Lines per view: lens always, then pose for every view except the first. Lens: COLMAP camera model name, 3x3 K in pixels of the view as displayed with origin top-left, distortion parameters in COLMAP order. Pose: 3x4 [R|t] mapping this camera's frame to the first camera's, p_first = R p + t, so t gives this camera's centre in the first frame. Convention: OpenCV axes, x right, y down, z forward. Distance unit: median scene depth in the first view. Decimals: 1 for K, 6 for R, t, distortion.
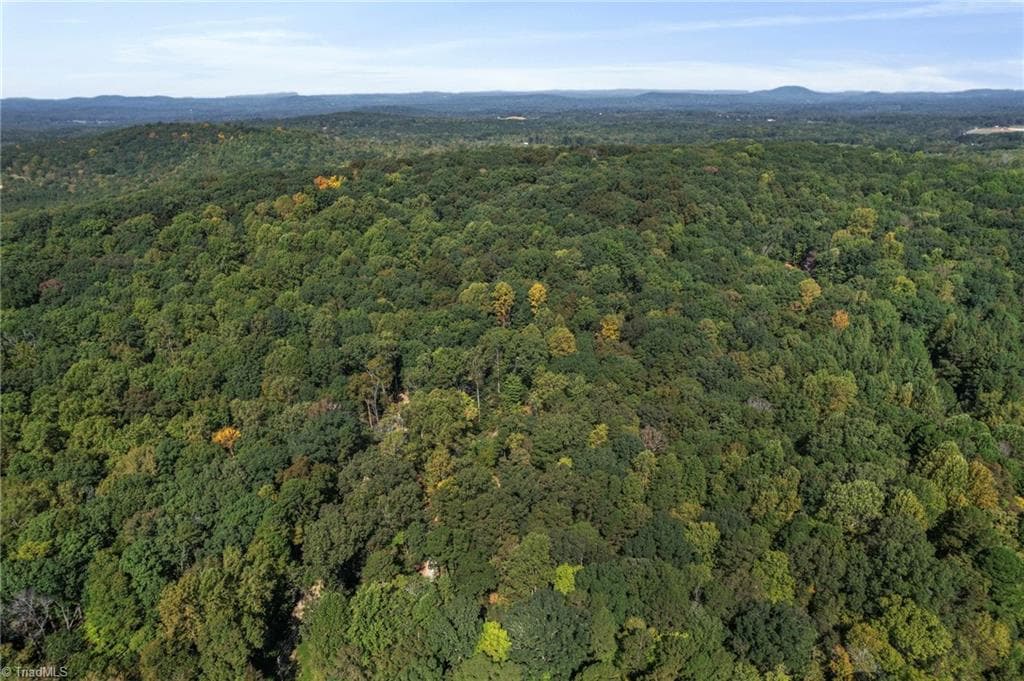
lens RADIAL K [[659.2, 0, 517.7], [0, 659.2, 343.8], [0, 0, 1]] dist [-0.073666, 0.067317]
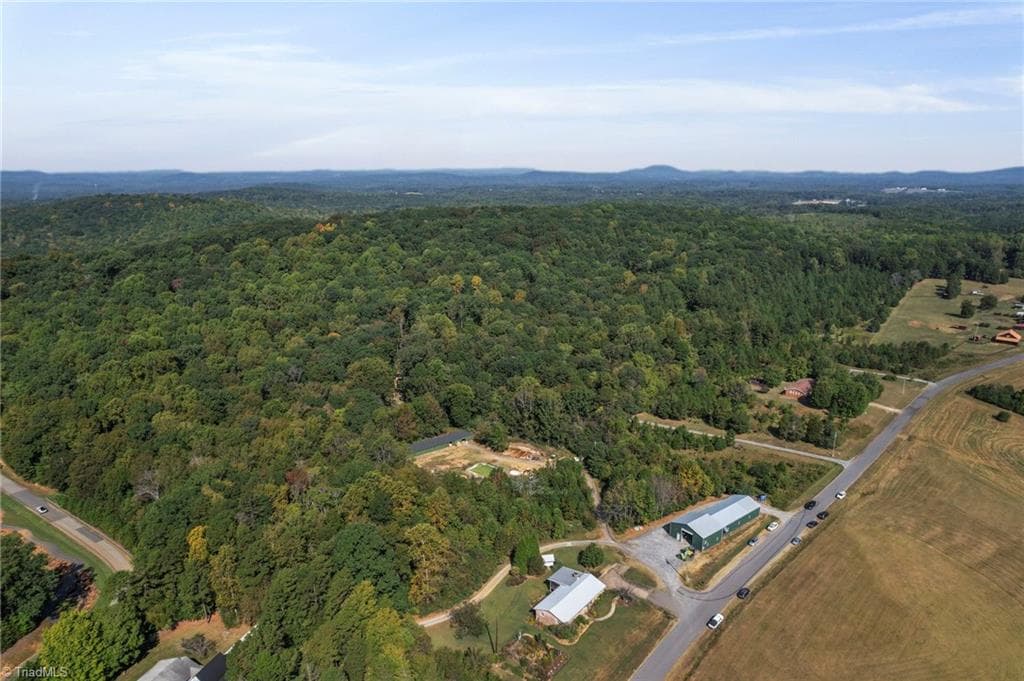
lens RADIAL K [[659.2, 0, 517.5], [0, 659.2, 339.3], [0, 0, 1]] dist [-0.073666, 0.067317]
pose [[0.986711, -0.033516, 0.158992, -0.116407], [0.051748, 0.992365, -0.111954, 0.220350], [-0.154026, 0.118694, 0.980912, -0.562909]]
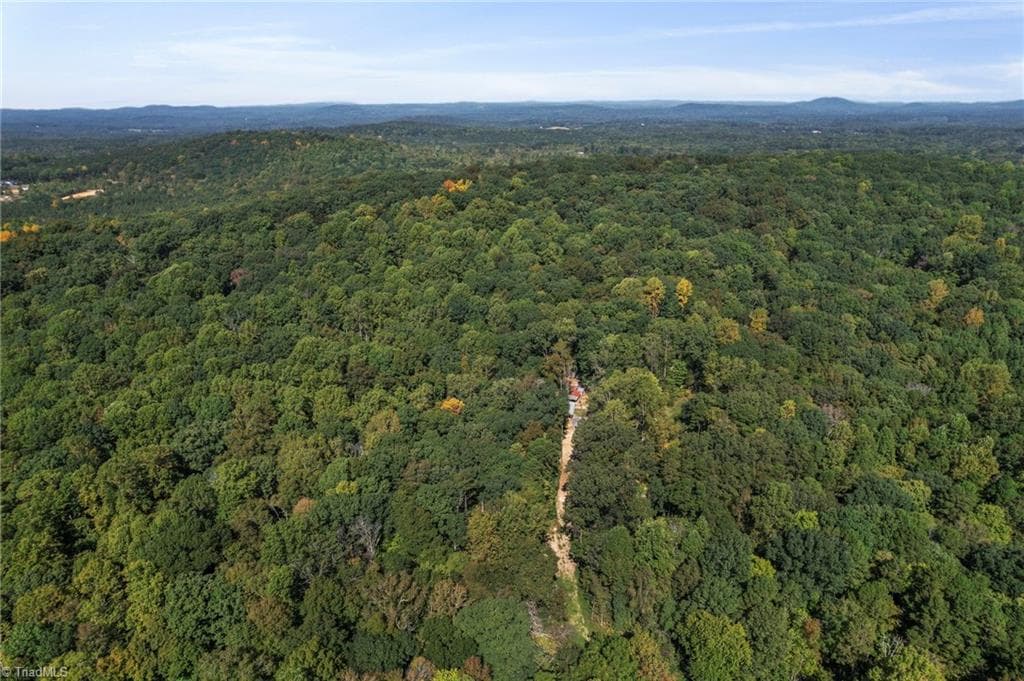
lens RADIAL K [[659.2, 0, 517.0], [0, 659.2, 346.4], [0, 0, 1]] dist [-0.073666, 0.067317]
pose [[0.998892, 0.018043, -0.043458, -0.157735], [-0.018507, 0.999776, -0.010302, 0.027764], [0.043262, 0.011094, 0.999002, -0.070832]]
